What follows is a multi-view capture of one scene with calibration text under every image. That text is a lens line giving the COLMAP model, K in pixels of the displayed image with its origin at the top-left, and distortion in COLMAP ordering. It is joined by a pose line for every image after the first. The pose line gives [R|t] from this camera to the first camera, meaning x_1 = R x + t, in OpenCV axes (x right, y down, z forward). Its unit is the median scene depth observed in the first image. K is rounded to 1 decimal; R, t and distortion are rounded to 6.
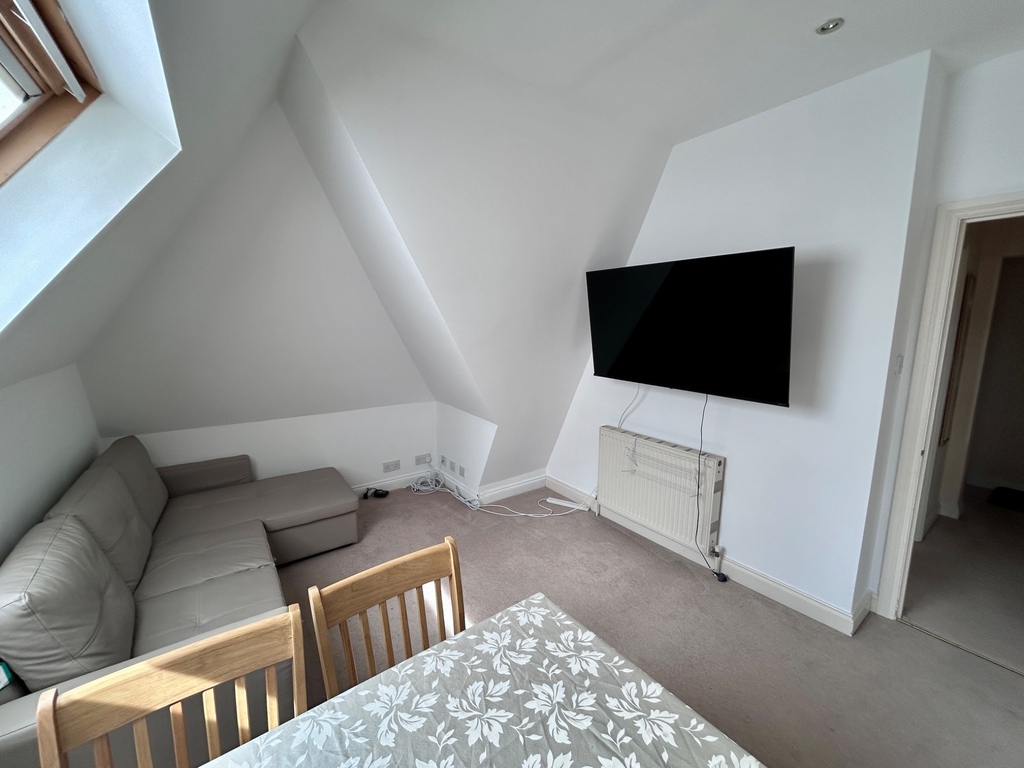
lens RADIAL K [[411.5, 0, 510.7], [0, 411.5, 382.8], [0, 0, 1]] dist [-0.003807, 0.000811]
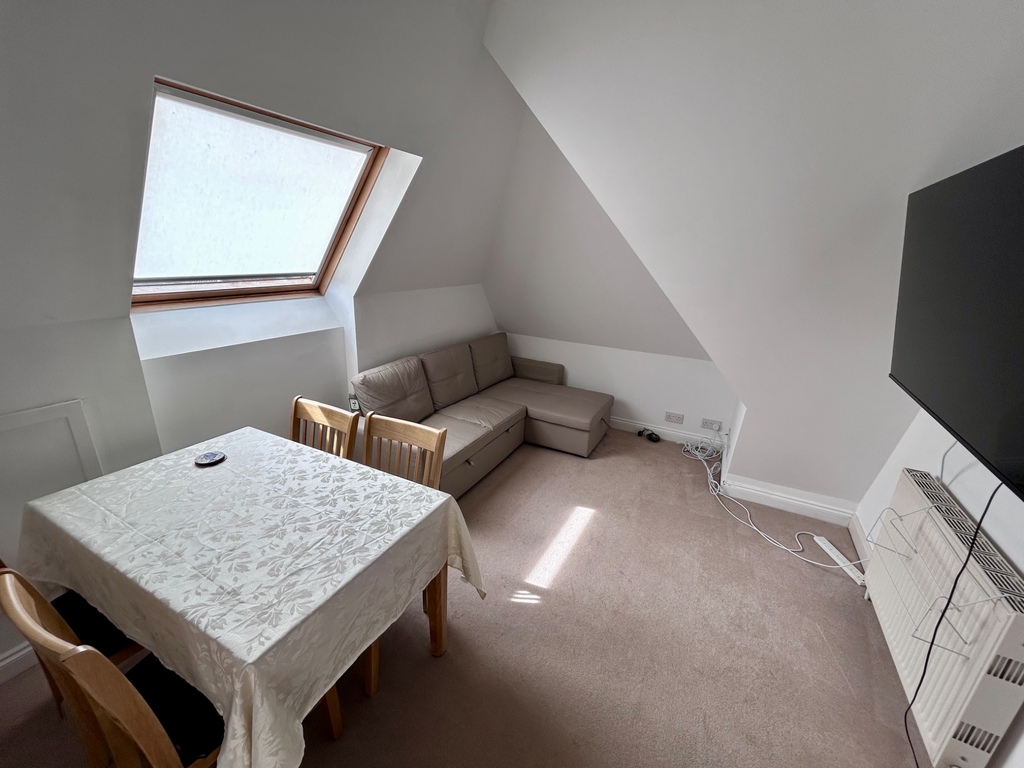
lens RADIAL K [[411.5, 0, 510.7], [0, 411.5, 382.8], [0, 0, 1]] dist [-0.003807, 0.000811]
pose [[0.440988, 0.284130, -0.851352, 0.492891], [-0.169524, 0.957862, 0.231866, -0.056733], [0.881358, 0.042074, 0.470572, 0.253784]]
